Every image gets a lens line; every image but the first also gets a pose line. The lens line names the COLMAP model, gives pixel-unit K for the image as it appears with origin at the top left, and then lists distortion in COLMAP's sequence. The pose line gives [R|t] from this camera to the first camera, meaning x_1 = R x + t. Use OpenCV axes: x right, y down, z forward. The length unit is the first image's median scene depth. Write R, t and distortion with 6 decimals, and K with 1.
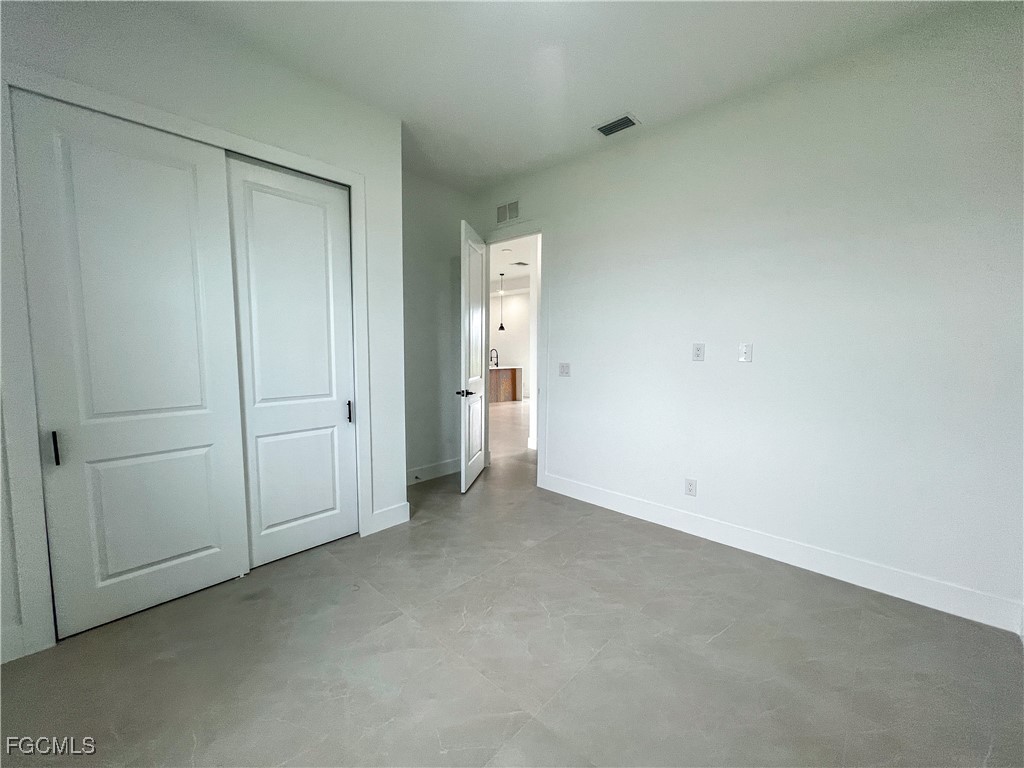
lens RADIAL K [[408.6, 0, 508.2], [0, 408.6, 383.9], [0, 0, 1]] dist [0.000751, -0.000001]
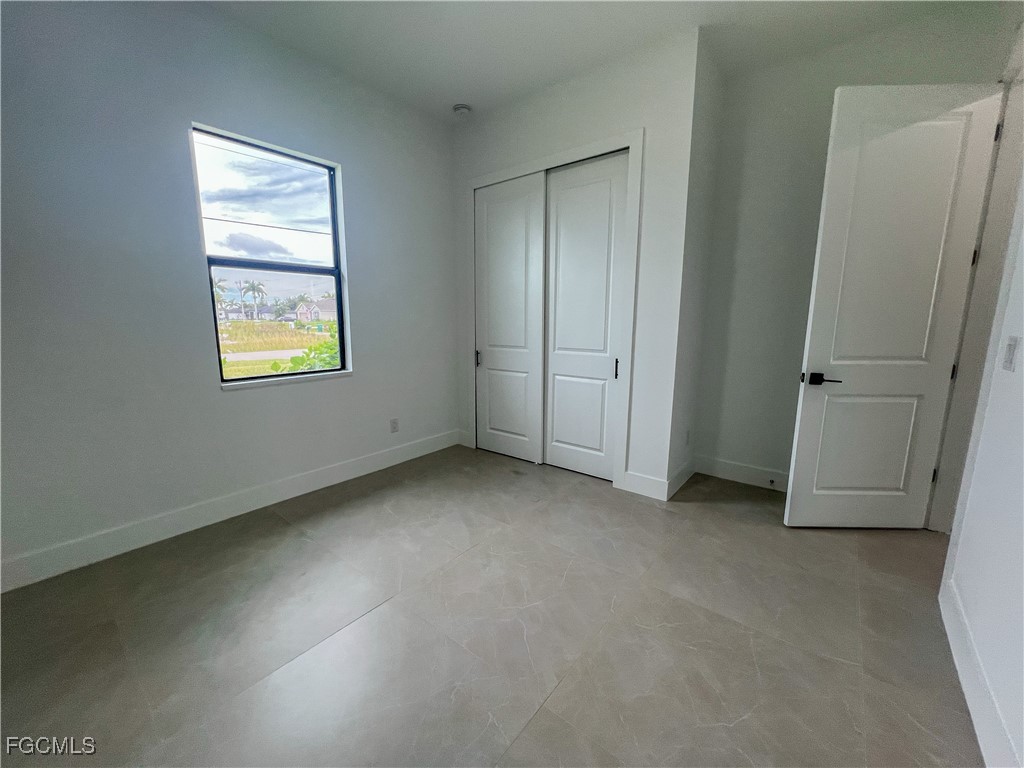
lens RADIAL K [[408.6, 0, 508.2], [0, 408.6, 383.9], [0, 0, 1]] dist [0.000751, -0.000001]
pose [[0.078966, 0.162352, -0.983568, 0.726668], [-0.086597, 0.984036, 0.155477, -0.039376], [0.993109, 0.072897, 0.091764, 0.699253]]
